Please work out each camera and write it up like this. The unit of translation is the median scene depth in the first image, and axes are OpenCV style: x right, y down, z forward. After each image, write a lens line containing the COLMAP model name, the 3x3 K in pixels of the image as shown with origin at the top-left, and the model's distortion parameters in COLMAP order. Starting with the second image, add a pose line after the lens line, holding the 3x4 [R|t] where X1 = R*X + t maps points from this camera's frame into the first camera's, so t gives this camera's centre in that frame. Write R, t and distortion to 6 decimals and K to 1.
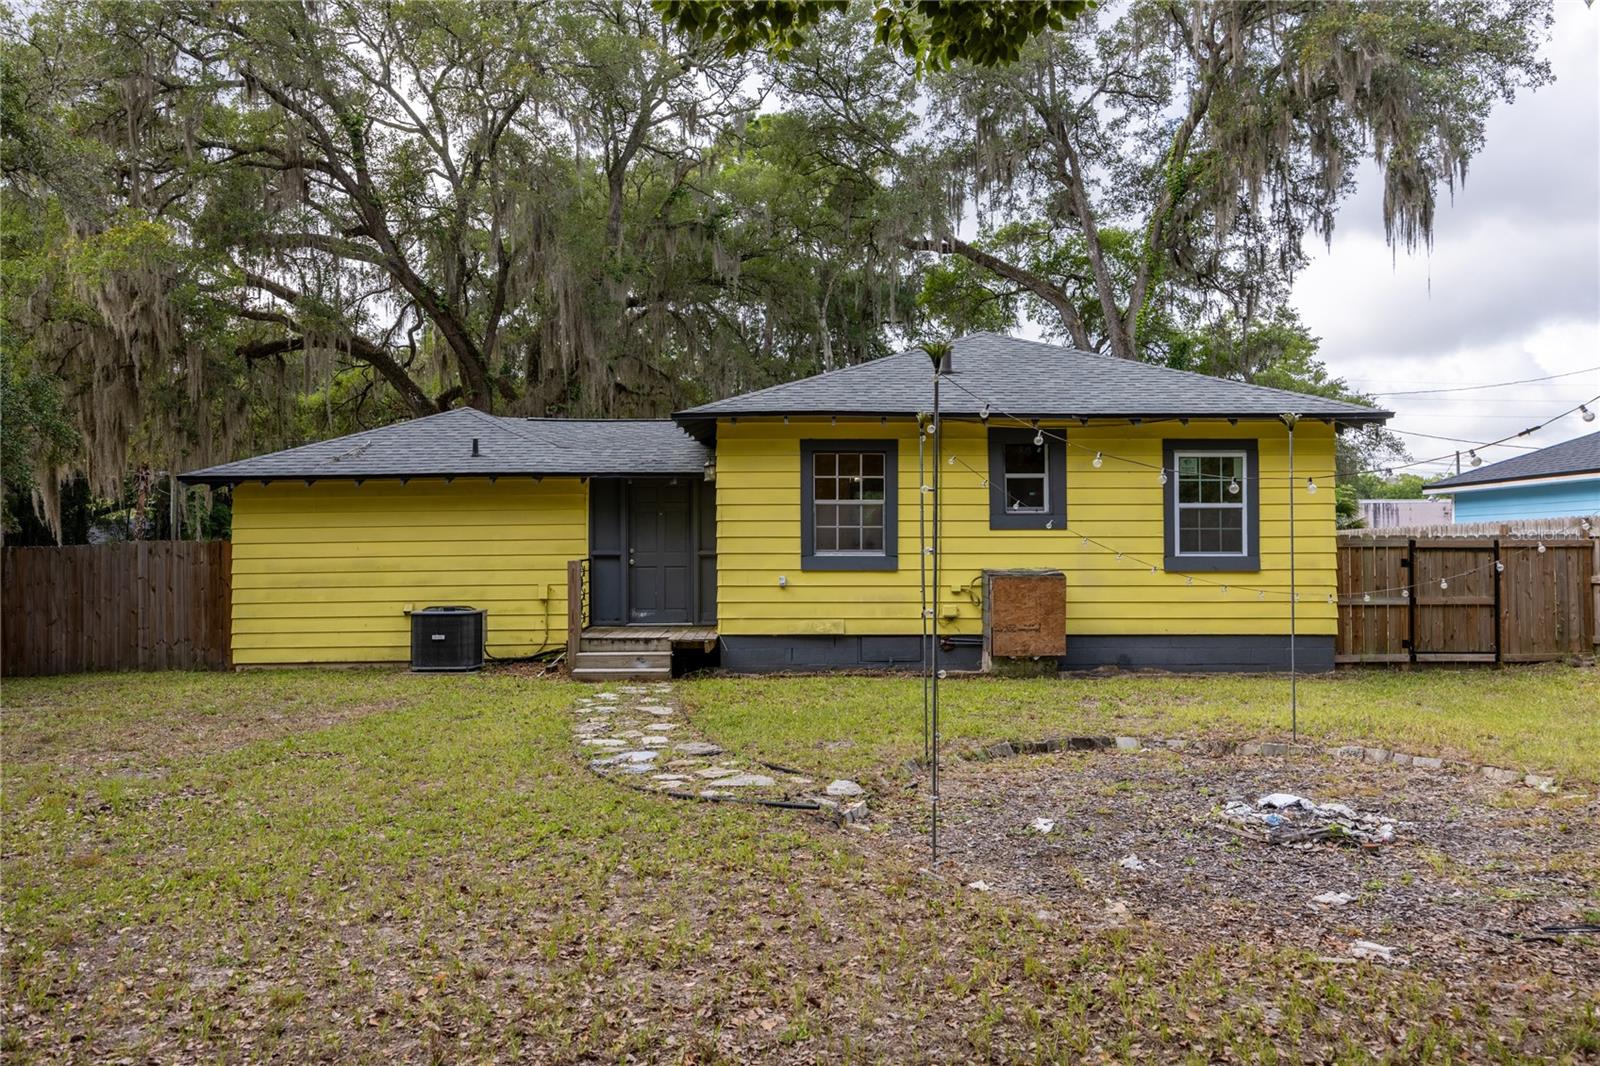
lens RADIAL K [[1203.5, 0, 799.7], [0, 1203.5, 535.7], [0, 0, 1]] dist [0.005567, 0.002645]
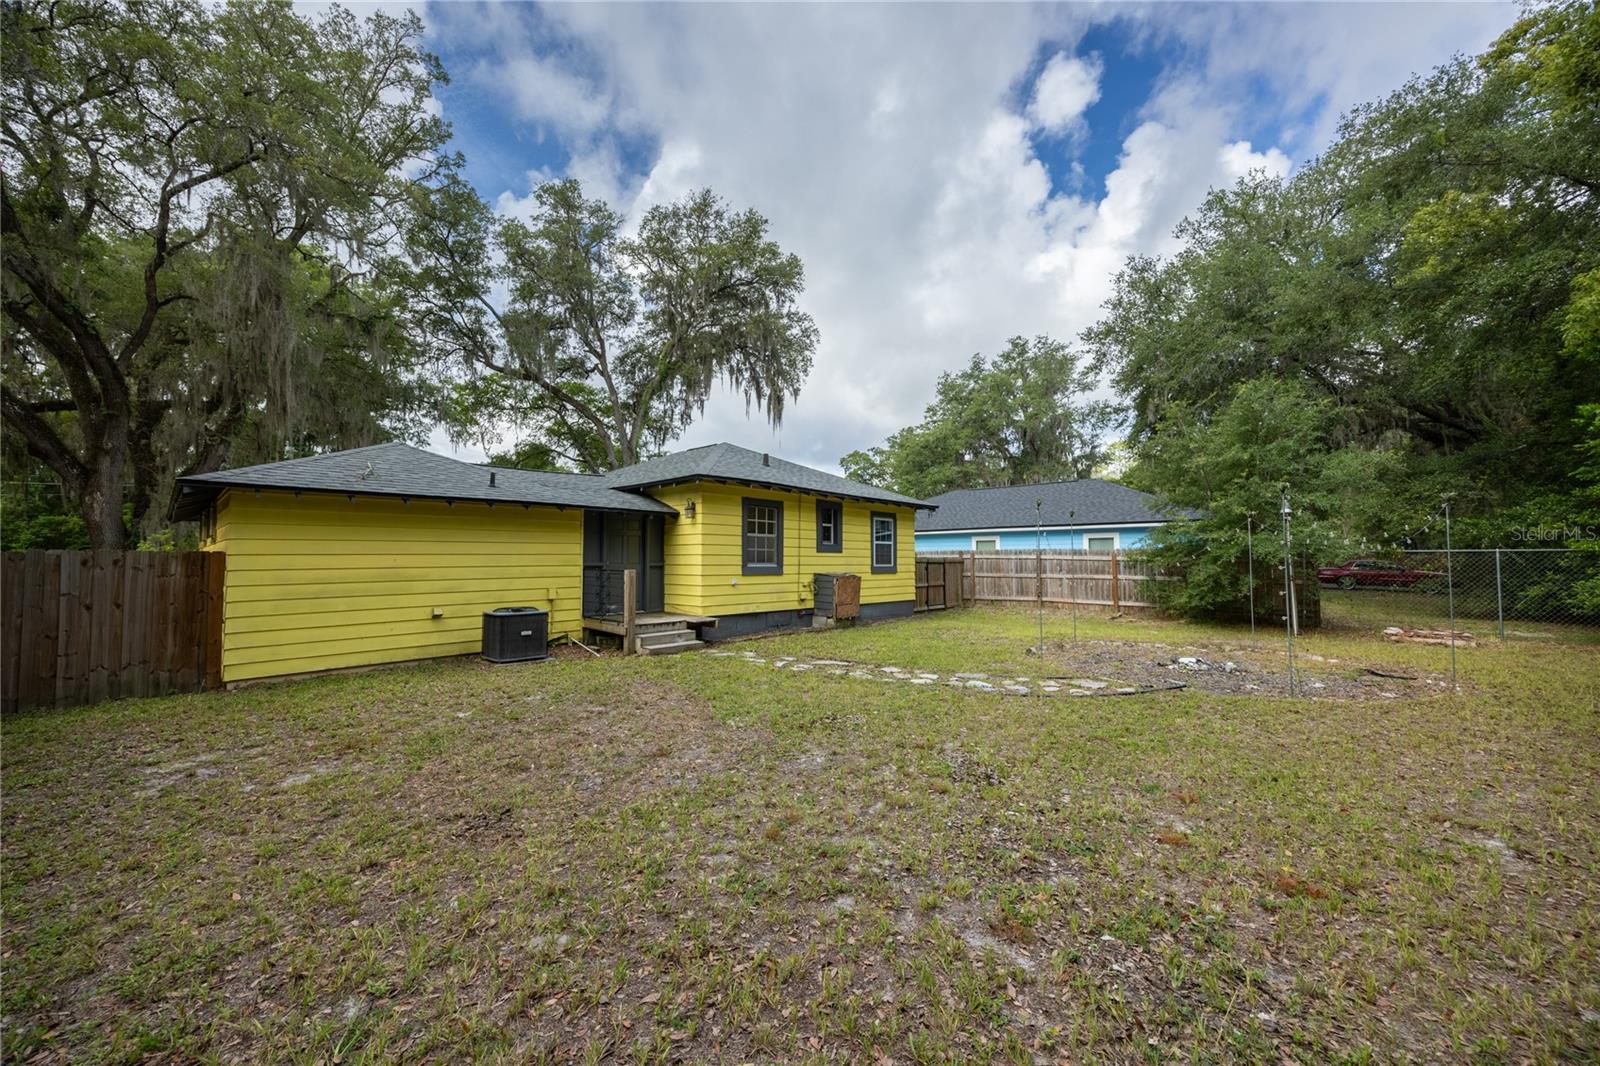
lens RADIAL K [[629.7, 0, 799.5], [0, 629.7, 537.5], [0, 0, 1]] dist [0.002392, 0.000123]
pose [[0.646321, 0.032956, 0.762353, -0.615374], [-0.013978, 0.999411, -0.031353, 0.003126], [-0.762937, 0.009608, 0.646401, 0.372672]]
